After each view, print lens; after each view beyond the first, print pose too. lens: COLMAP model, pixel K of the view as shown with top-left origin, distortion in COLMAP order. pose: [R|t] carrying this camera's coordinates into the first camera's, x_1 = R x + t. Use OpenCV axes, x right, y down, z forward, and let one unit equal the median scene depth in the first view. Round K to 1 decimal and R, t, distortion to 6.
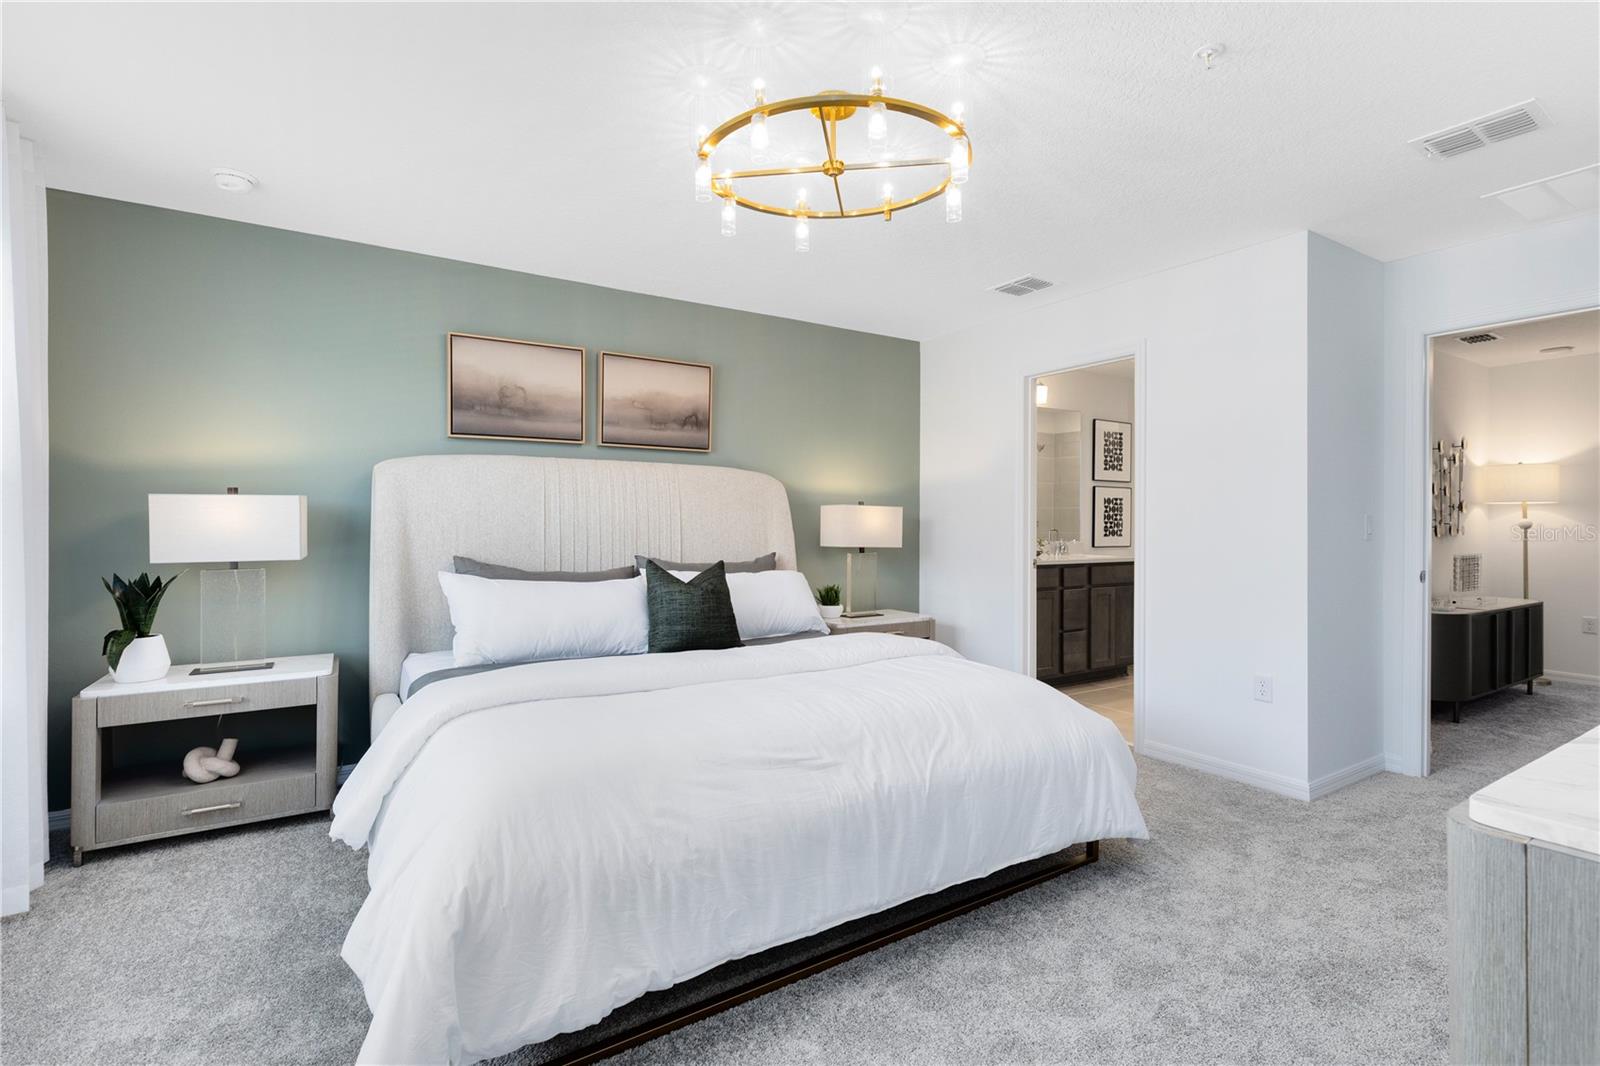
lens RADIAL K [[724.2, 0, 801.2], [0, 724.2, 535.6], [0, 0, 1]] dist [0.002661, -0.000776]
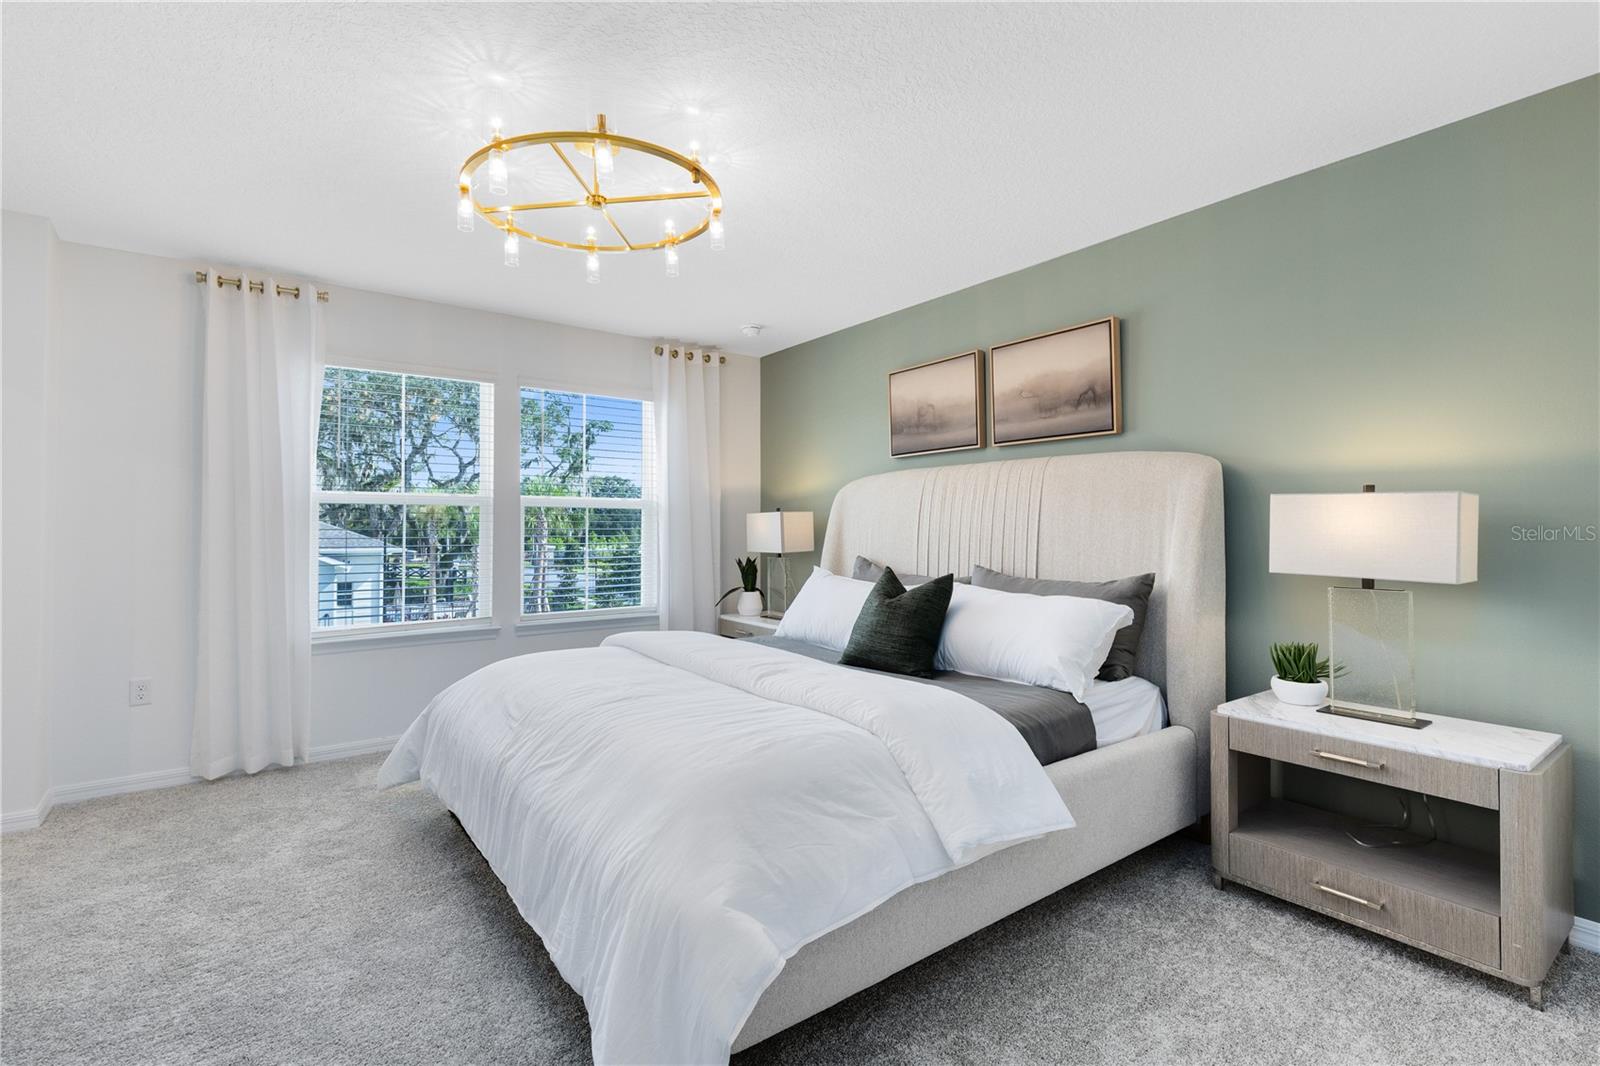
lens RADIAL K [[724.2, 0, 811.0], [0, 724.2, 525.1], [0, 0, 1]] dist [0.002661, -0.000776]
pose [[0.089209, 0.000080, -0.996013, 0.638620], [-0.007345, 0.999973, -0.000577, -0.020096], [0.995986, 0.007367, 0.089207, 0.679509]]
